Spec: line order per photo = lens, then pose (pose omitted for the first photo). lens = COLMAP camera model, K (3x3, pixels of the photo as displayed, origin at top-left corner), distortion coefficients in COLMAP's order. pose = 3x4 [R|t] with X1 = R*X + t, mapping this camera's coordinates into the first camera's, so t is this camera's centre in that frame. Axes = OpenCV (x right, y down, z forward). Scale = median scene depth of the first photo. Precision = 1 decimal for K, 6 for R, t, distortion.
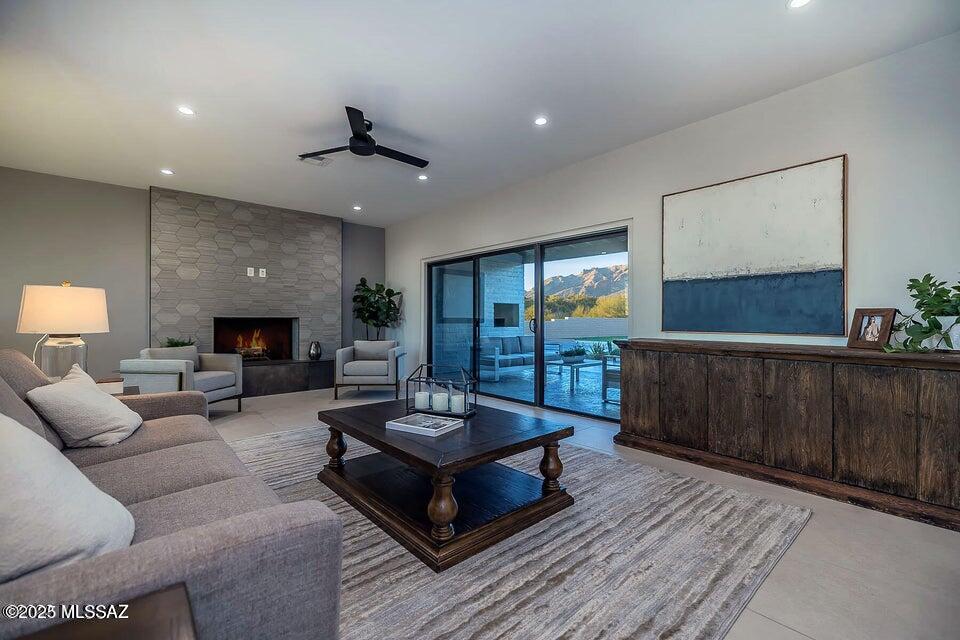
lens RADIAL K [[407.4, 0, 512.4], [0, 407.4, 321.9], [0, 0, 1]] dist [0.003650, 0.000275]
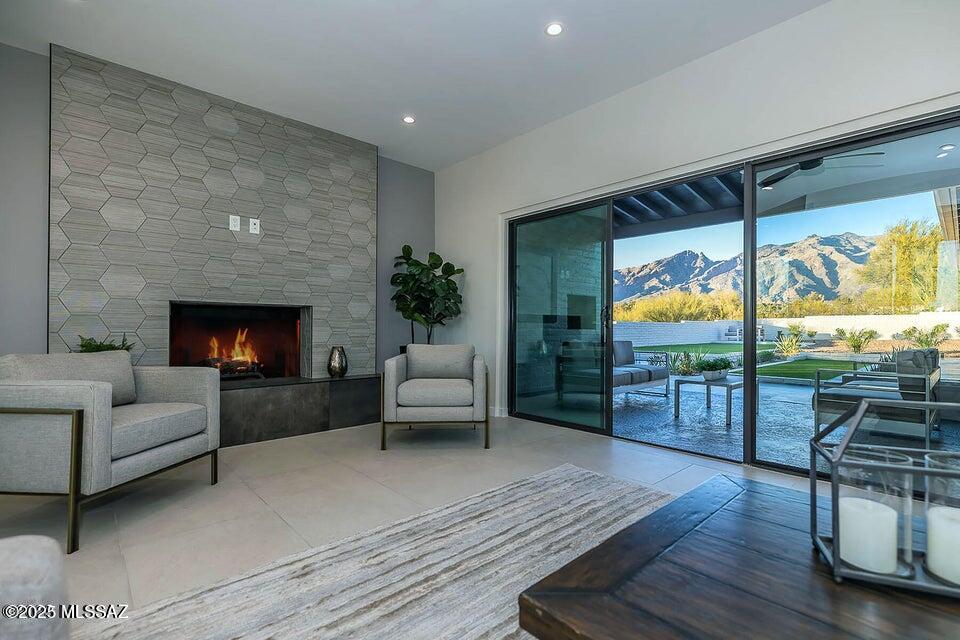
lens RADIAL K [[430.1, 0, 475.8], [0, 430.1, 327.3], [0, 0, 1]] dist [0.001787, 0.000199]
pose [[0.998983, -0.005386, -0.044760, -0.281755], [0.004682, 0.999864, -0.015828, 0.034377], [0.044839, 0.015602, 0.998872, 0.421764]]
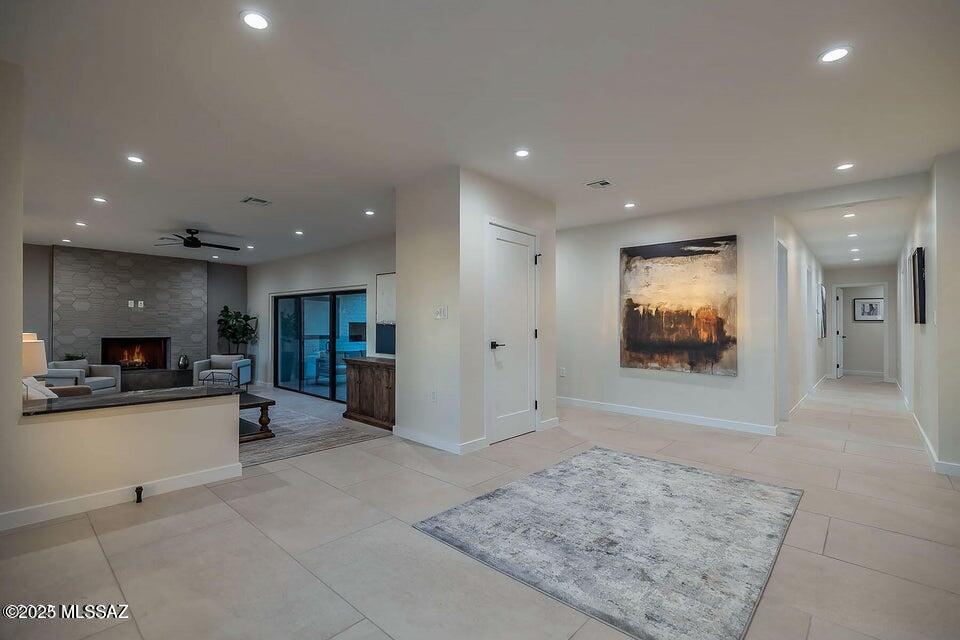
lens RADIAL K [[430.1, 0, 485.3], [0, 430.1, 329.7], [0, 0, 1]] dist [0.001787, 0.000199]
pose [[0.996396, 0.008919, 0.084357, 0.413043], [-0.009232, 0.999952, 0.003315, -0.053138], [-0.084323, -0.004082, 0.996430, -0.527299]]
